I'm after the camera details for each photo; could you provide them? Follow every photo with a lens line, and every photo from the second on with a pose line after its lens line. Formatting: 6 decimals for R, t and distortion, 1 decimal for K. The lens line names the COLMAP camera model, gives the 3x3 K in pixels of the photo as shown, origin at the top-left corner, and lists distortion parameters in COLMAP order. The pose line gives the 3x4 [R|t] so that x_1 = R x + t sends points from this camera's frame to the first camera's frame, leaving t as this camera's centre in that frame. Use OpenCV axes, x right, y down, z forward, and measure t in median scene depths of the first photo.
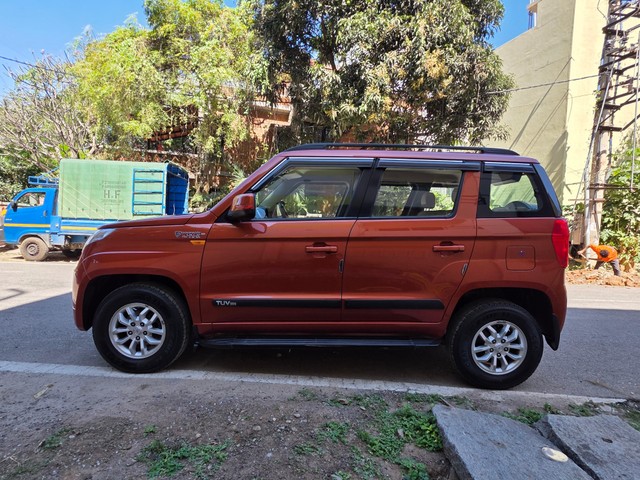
lens RADIAL K [[361.0, 0, 300.4], [0, 361.0, 240.5], [0, 0, 1]] dist [0.002731, 0.000720]
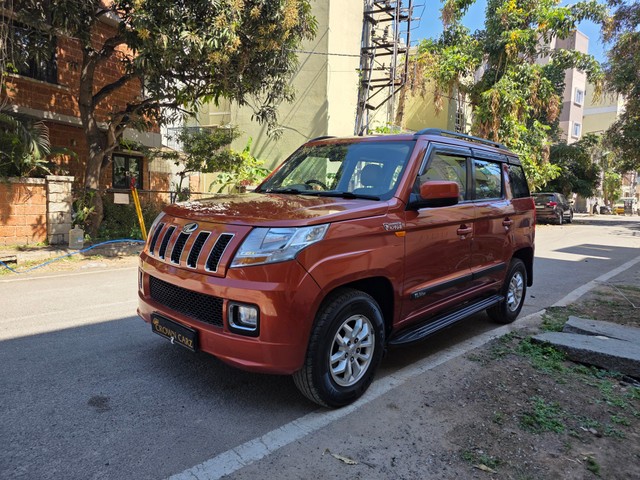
lens RADIAL K [[483.6, 0, 318.0], [0, 483.6, 241.2], [0, 0, 1]] dist [0.083019, -0.114252]
pose [[0.628442, -0.092575, 0.772328, -1.346360], [0.032702, 0.995159, 0.092675, -0.094316], [-0.777169, -0.032985, 0.628427, 0.407178]]
